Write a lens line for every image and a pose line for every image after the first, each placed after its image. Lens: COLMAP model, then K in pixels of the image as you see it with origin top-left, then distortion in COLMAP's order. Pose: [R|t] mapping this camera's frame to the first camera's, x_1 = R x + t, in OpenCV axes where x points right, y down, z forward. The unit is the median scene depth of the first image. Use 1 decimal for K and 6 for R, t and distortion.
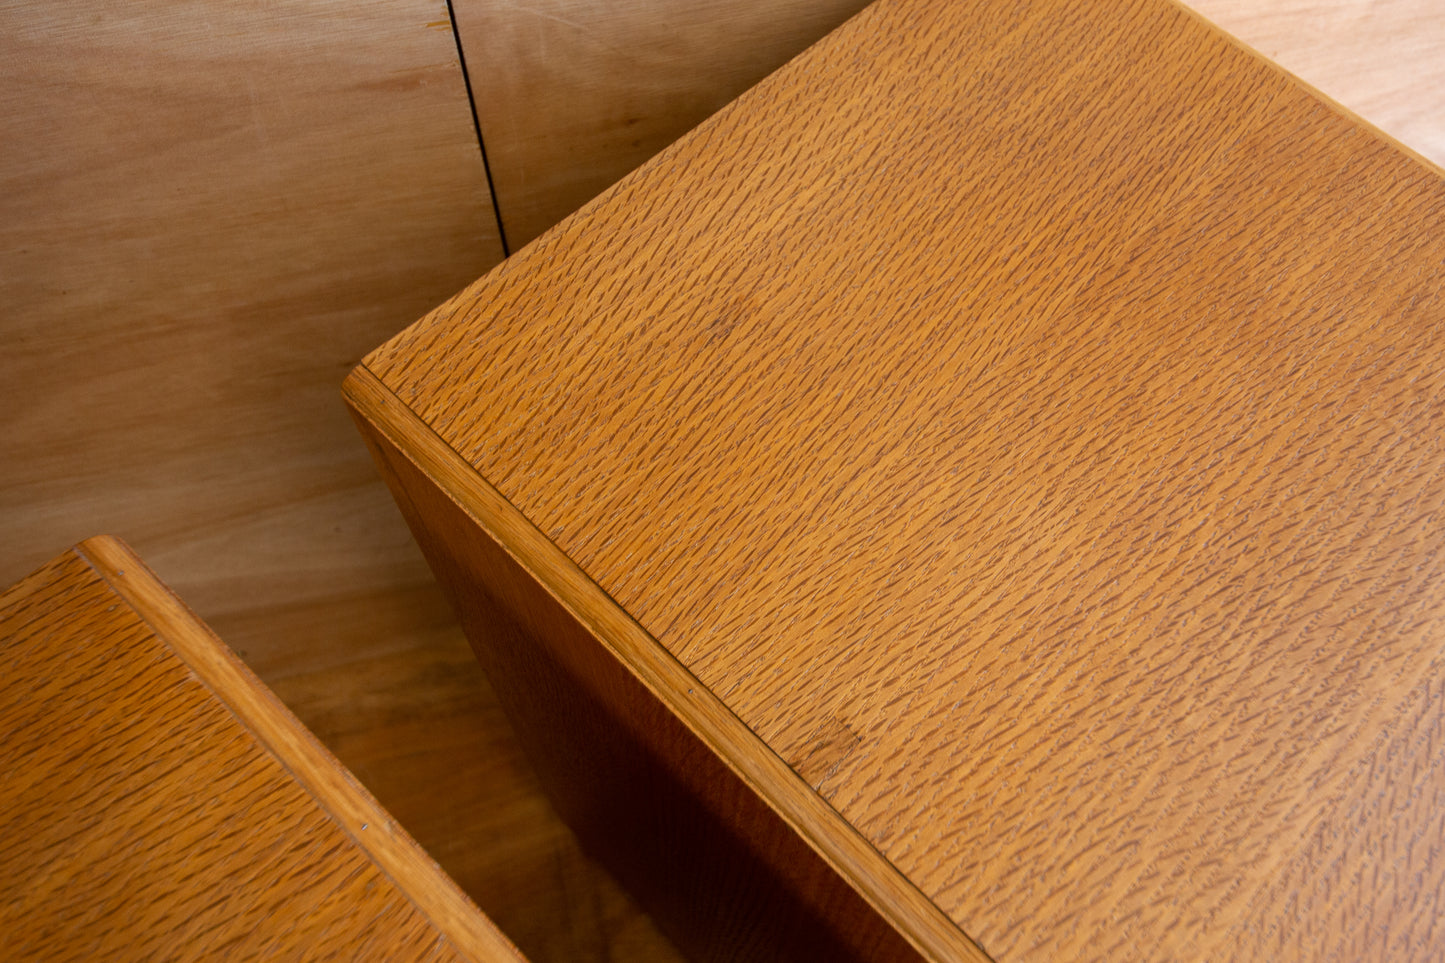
lens RADIAL K [[1223.6, 0, 809.6], [0, 1223.6, 539.6], [0, 0, 1]] dist [0.054797, -0.007111]
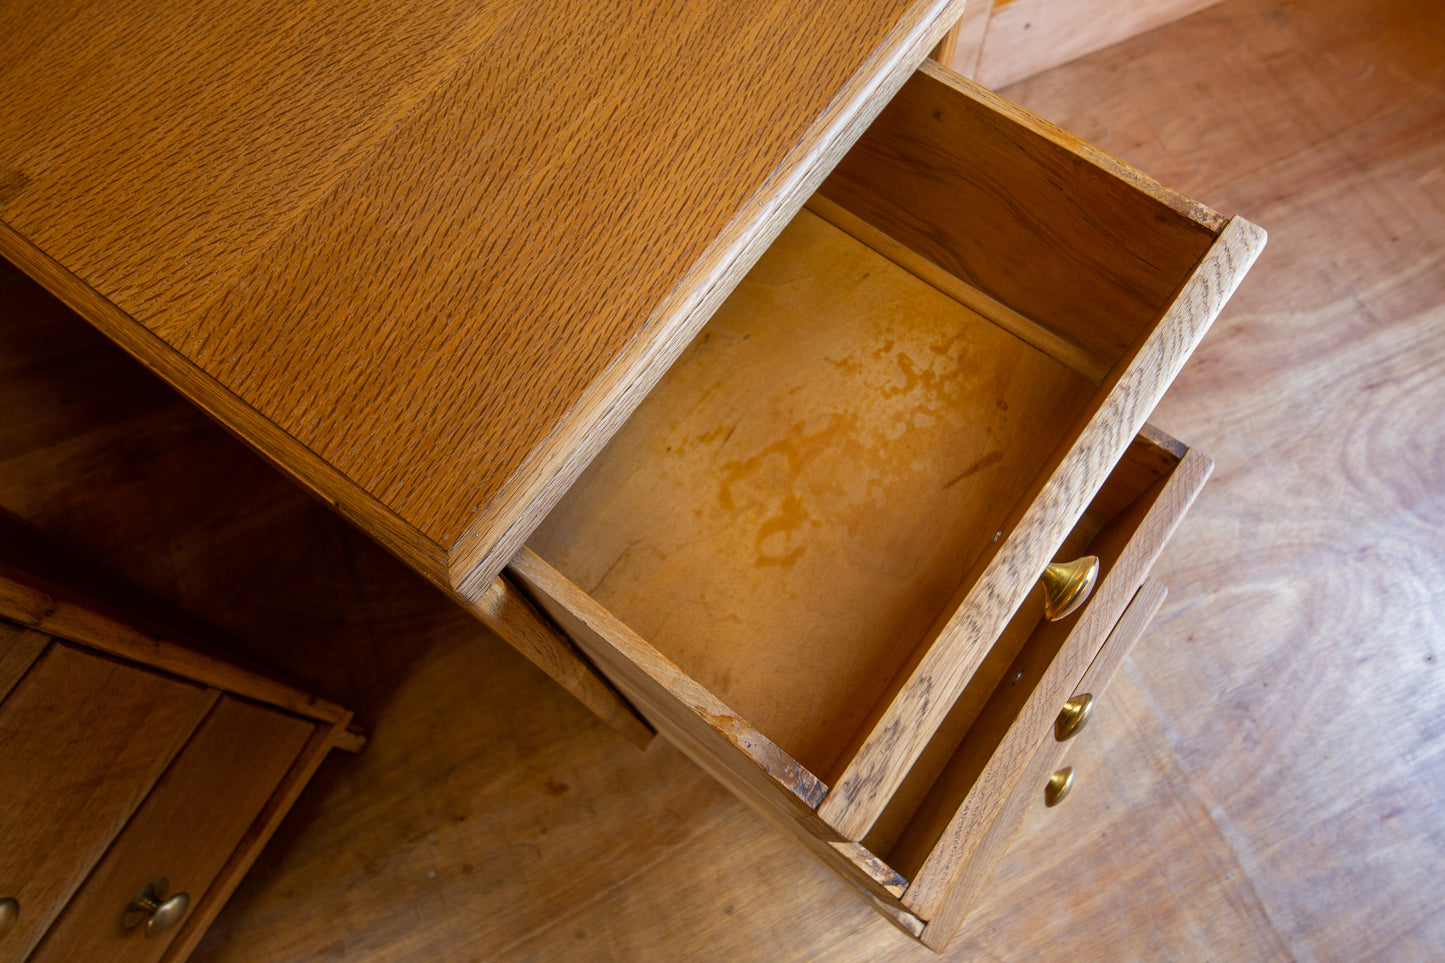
lens RADIAL K [[930.9, 0, 722.2], [0, 930.9, 484.5], [0, 0, 1]] dist [0.068605, -0.042981]
pose [[0.985968, -0.156409, -0.058330, 0.842219], [0.161323, 0.982594, 0.092111, 0.531190], [0.042908, -0.100229, 0.994039, -0.140758]]
